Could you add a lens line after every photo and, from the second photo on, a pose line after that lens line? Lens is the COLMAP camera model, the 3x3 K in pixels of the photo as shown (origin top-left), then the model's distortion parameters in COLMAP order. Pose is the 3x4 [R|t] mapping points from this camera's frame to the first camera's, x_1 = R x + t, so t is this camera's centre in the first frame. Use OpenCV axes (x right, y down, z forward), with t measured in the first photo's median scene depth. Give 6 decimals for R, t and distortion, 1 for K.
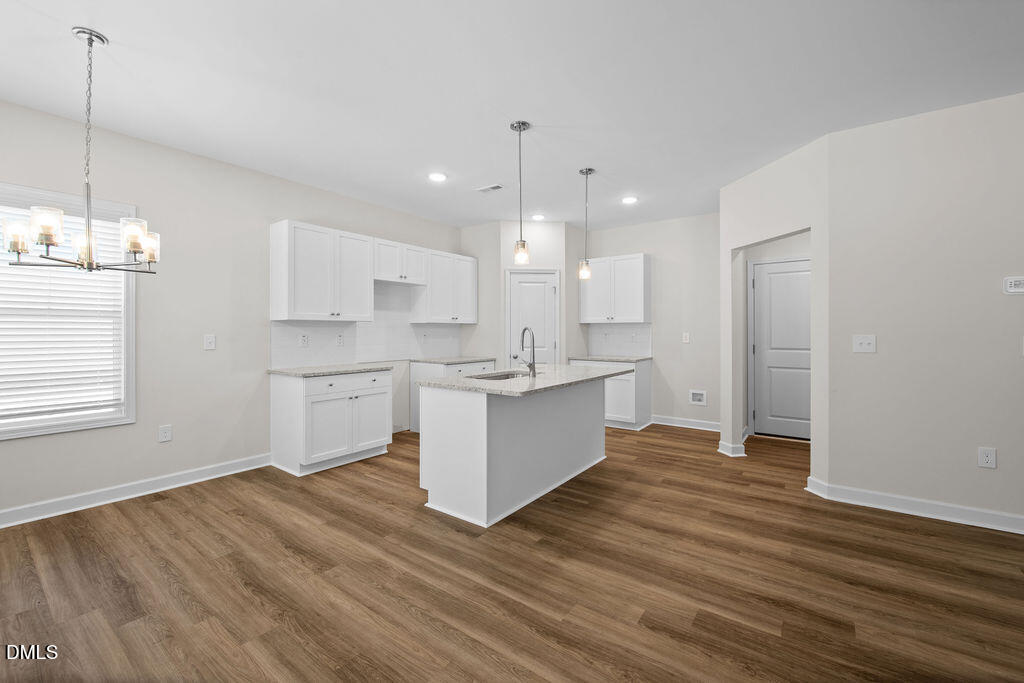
lens RADIAL K [[417.6, 0, 508.3], [0, 417.6, 329.3], [0, 0, 1]] dist [-0.018369, -0.000241]
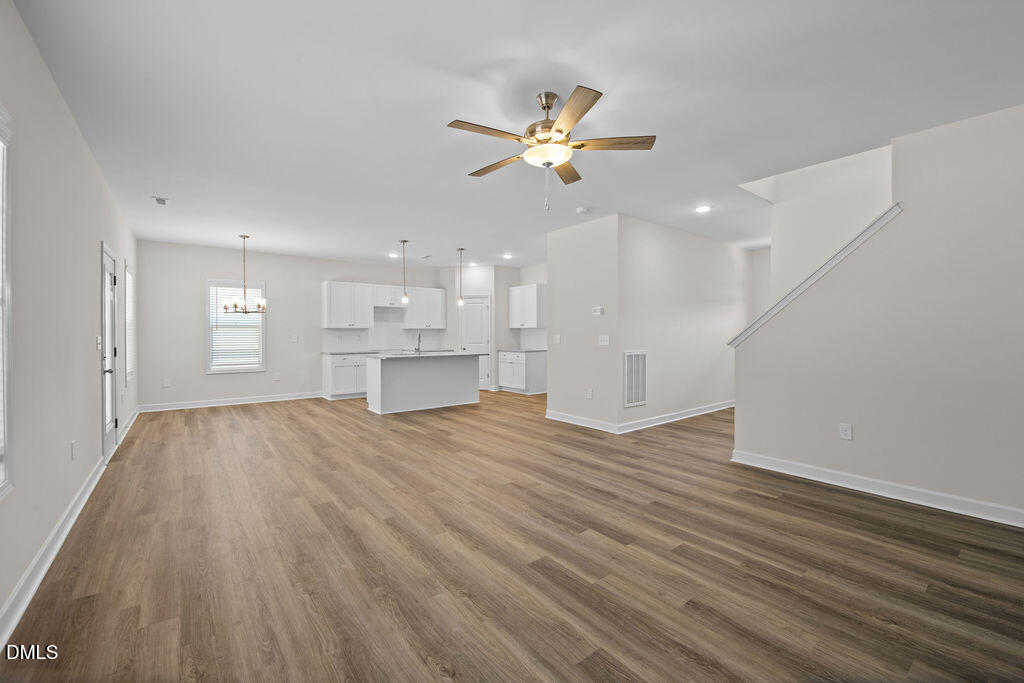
lens RADIAL K [[416.4, 0, 507.9], [0, 416.4, 335.2], [0, 0, 1]] dist [-0.012449, -0.000667]
pose [[0.963322, -0.000063, -0.268348, 1.117592], [0.002280, 0.999966, 0.007952, -0.001580], [0.268338, -0.008272, 0.963289, -0.963953]]
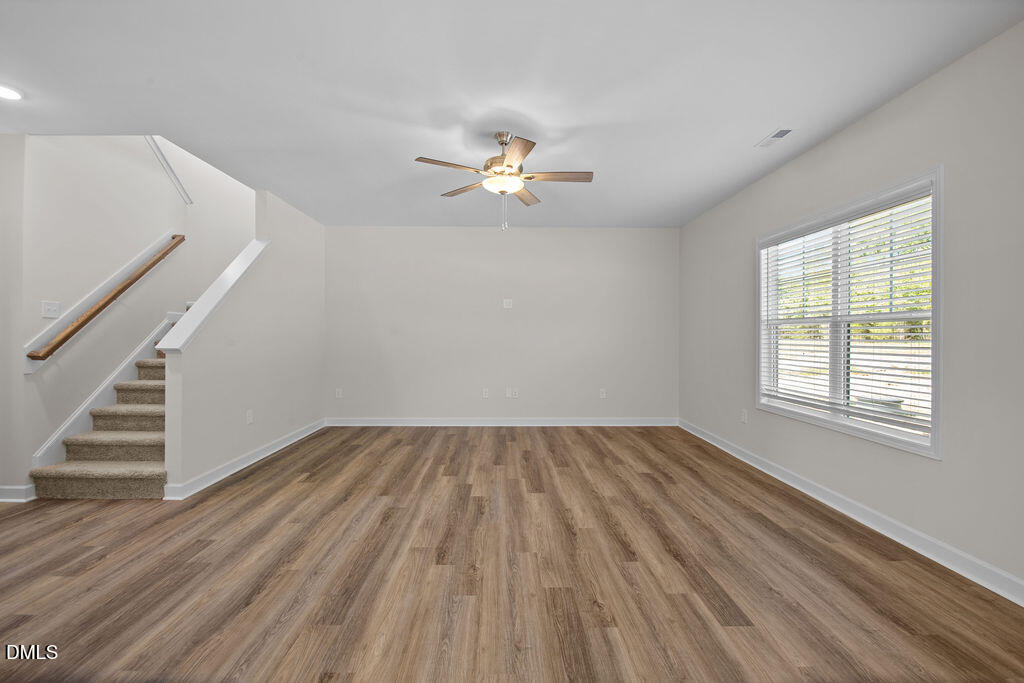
lens RADIAL K [[416.4, 0, 507.9], [0, 416.4, 335.2], [0, 0, 1]] dist [-0.012449, -0.000667]
pose [[-0.610148, -0.004154, 0.792277, 0.177785], [-0.006870, 0.999976, -0.000047, 0.001687], [-0.792258, -0.005472, -0.610162, 0.459039]]
